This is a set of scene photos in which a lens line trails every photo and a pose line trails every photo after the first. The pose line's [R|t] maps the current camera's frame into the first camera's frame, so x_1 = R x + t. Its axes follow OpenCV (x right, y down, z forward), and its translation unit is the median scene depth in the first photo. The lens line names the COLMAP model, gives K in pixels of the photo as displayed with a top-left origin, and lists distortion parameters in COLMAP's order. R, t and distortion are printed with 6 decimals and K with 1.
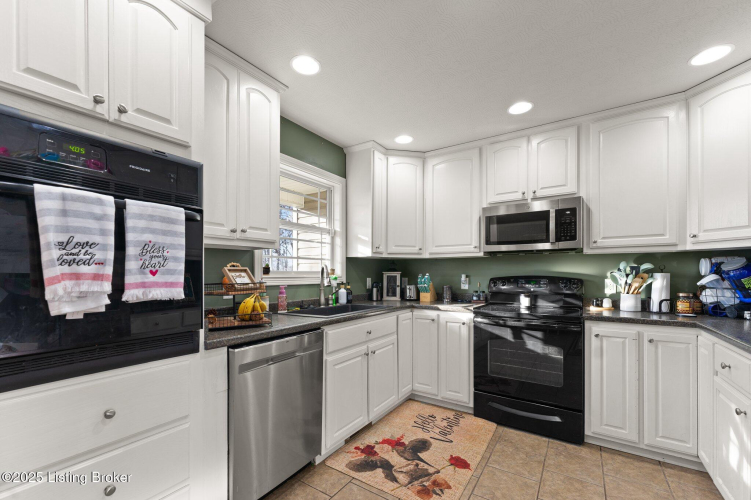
lens RADIAL K [[310.5, 0, 382.8], [0, 310.5, 271.0], [0, 0, 1]] dist [-0.002562, 0.000437]
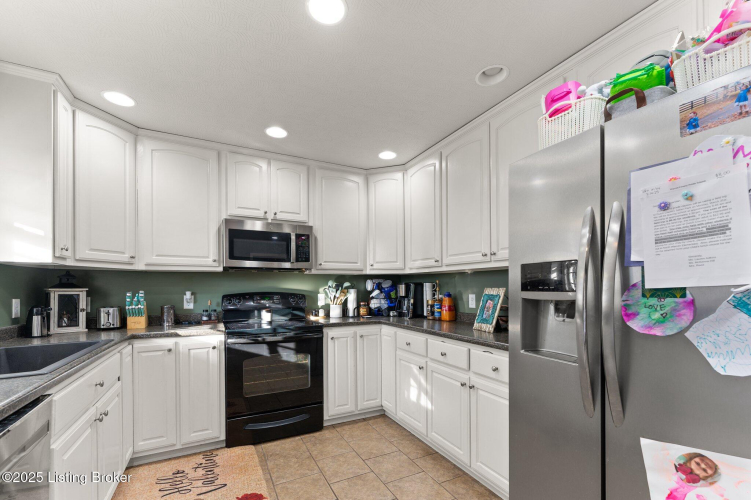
lens RADIAL K [[310.5, 0, 373.2], [0, 310.5, 284.6], [0, 0, 1]] dist [-0.002562, 0.000437]
pose [[0.503702, 0.009149, 0.863829, -0.273520], [-0.001902, 0.999953, -0.009482, -0.000386], [-0.863875, 0.003133, 0.503696, 0.175900]]
